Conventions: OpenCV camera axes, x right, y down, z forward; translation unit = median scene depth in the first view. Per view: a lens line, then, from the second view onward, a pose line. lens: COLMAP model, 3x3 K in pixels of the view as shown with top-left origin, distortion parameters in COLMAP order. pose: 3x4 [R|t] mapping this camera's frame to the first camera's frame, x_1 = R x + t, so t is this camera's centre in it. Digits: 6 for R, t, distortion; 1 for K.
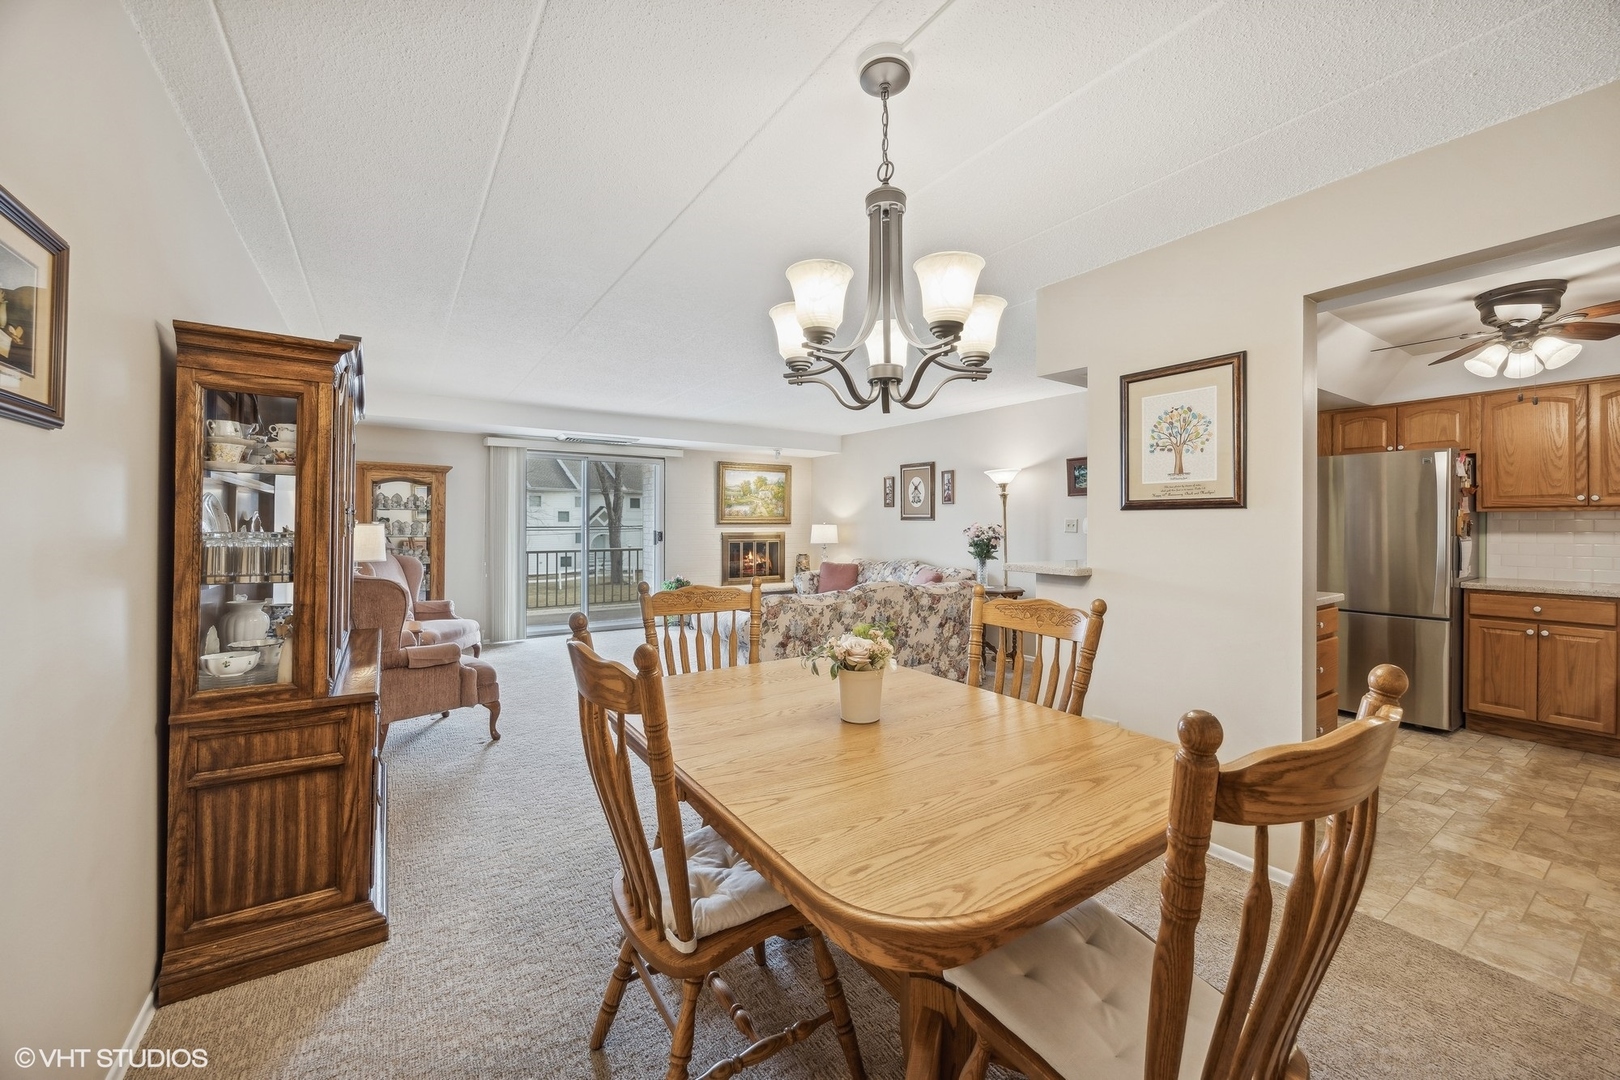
lens RADIAL K [[624.2, 0, 812.9], [0, 624.2, 530.5], [0, 0, 1]] dist [0.000154, -0.000155]
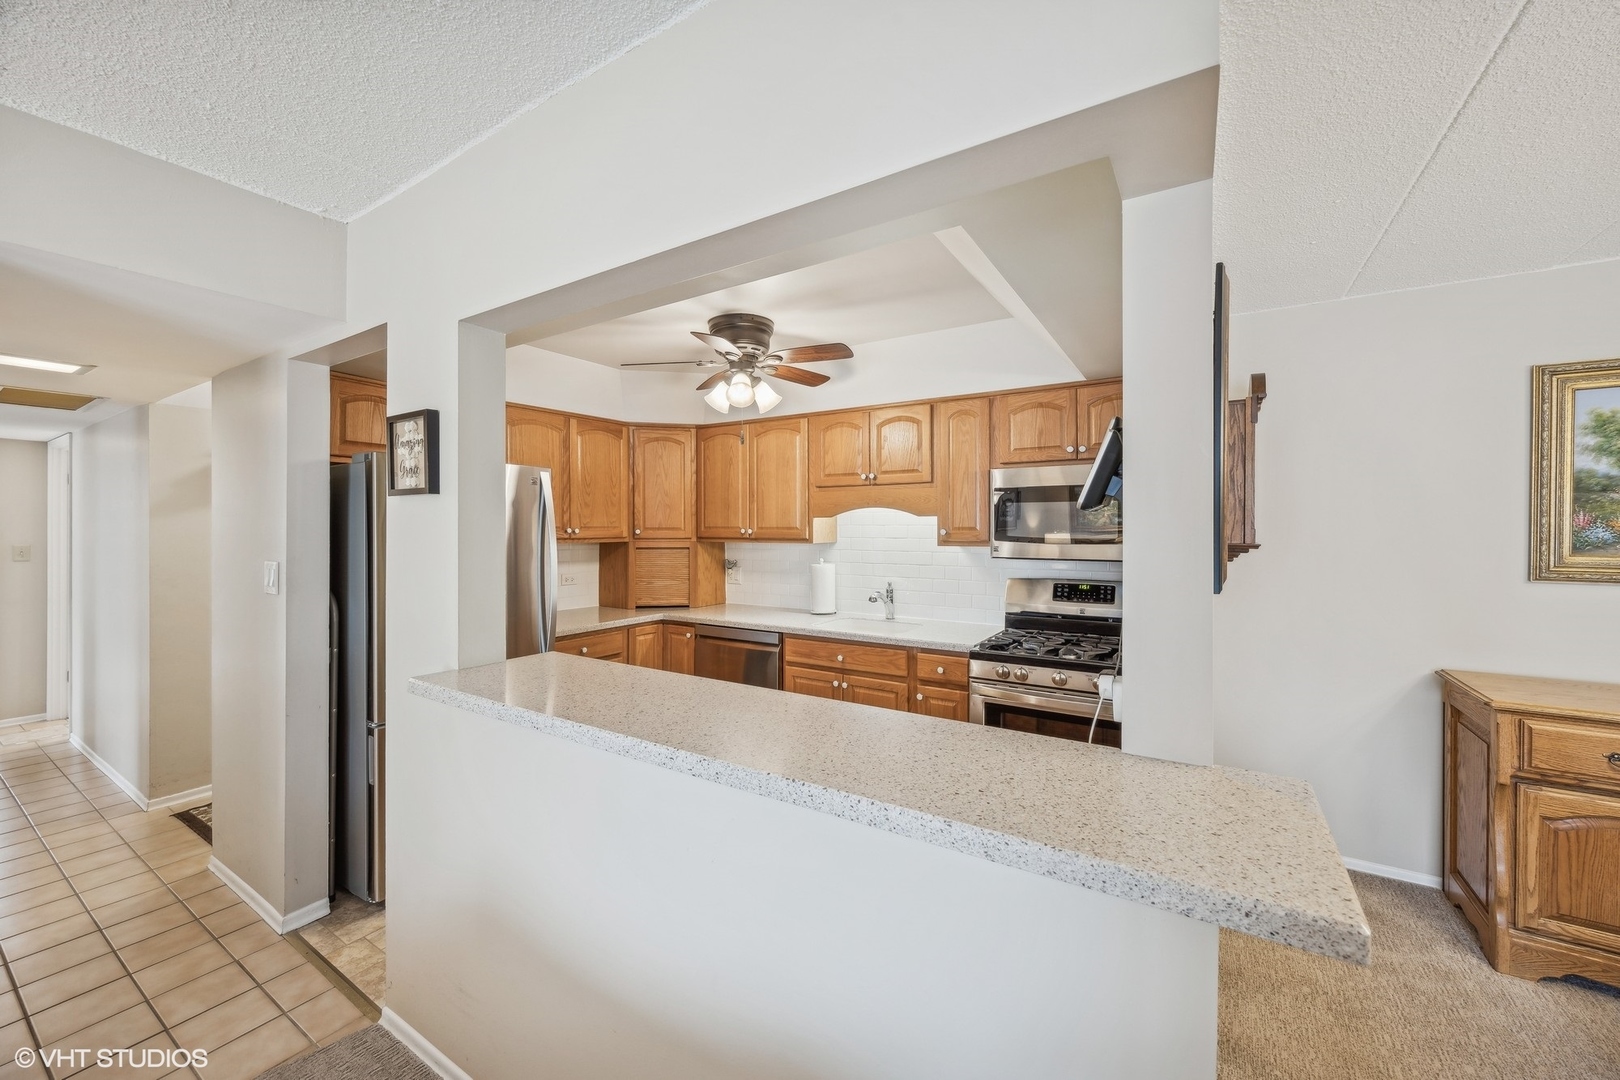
lens RADIAL K [[618.9, 0, 815.3], [0, 618.9, 529.5], [0, 0, 1]] dist [-0.002544, -0.000111]
pose [[-0.396687, -0.003985, 0.917945, 0.155462], [0.009278, 0.999922, 0.008350, -0.054510], [-0.917907, 0.011829, -0.396619, 0.956136]]
